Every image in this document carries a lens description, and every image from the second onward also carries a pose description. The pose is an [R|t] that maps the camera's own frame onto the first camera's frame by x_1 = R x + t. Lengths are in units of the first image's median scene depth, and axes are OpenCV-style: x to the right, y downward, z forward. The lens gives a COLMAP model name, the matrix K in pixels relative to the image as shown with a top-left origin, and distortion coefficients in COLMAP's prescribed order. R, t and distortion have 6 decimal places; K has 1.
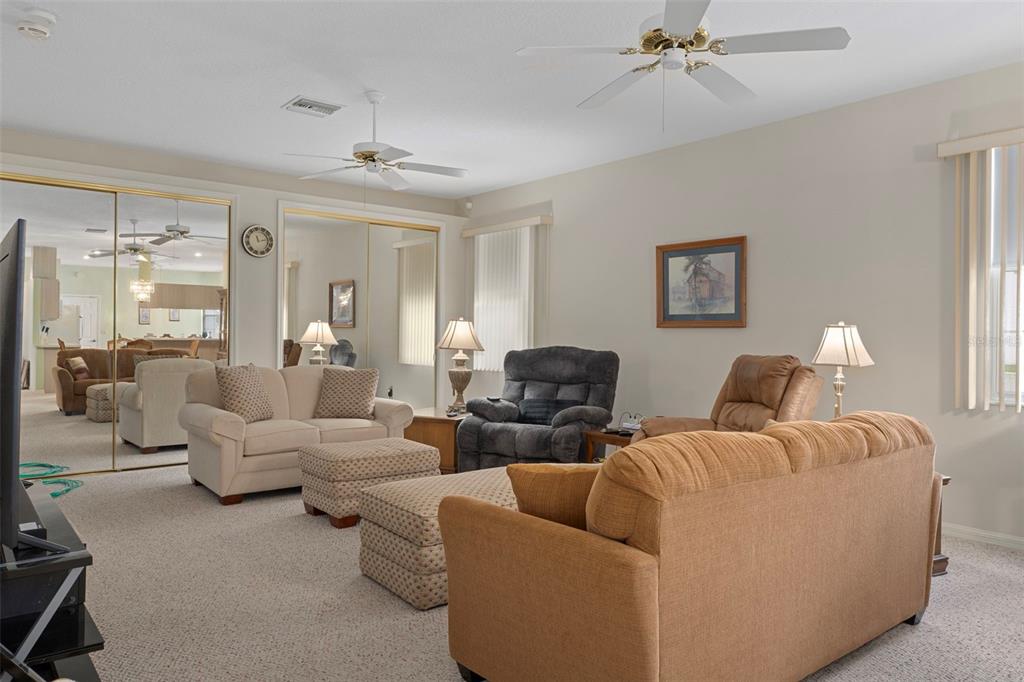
lens RADIAL K [[724.7, 0, 511.7], [0, 724.7, 340.1], [0, 0, 1]] dist [-0.013696, 0.001348]
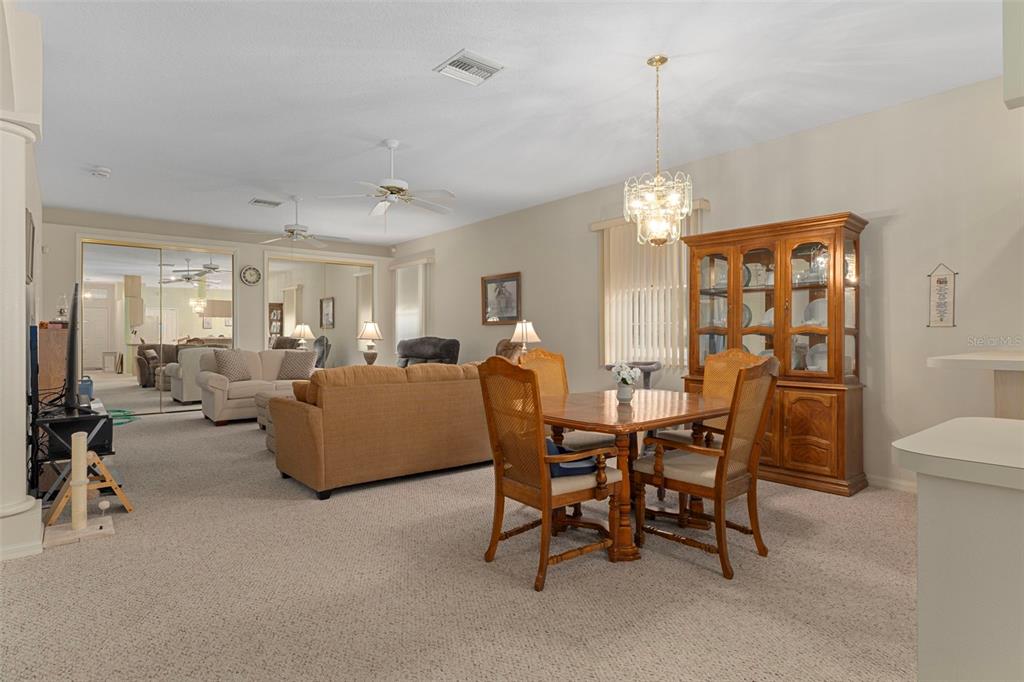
lens RADIAL K [[556.6, 0, 512.6], [0, 556.6, 335.8], [0, 0, 1]] dist [-0.003600, -0.001643]
pose [[0.999902, -0.011260, 0.008295, 0.231601], [0.011303, 0.999923, -0.005141, 0.013744], [-0.008236, 0.005234, 0.999952, -0.272494]]
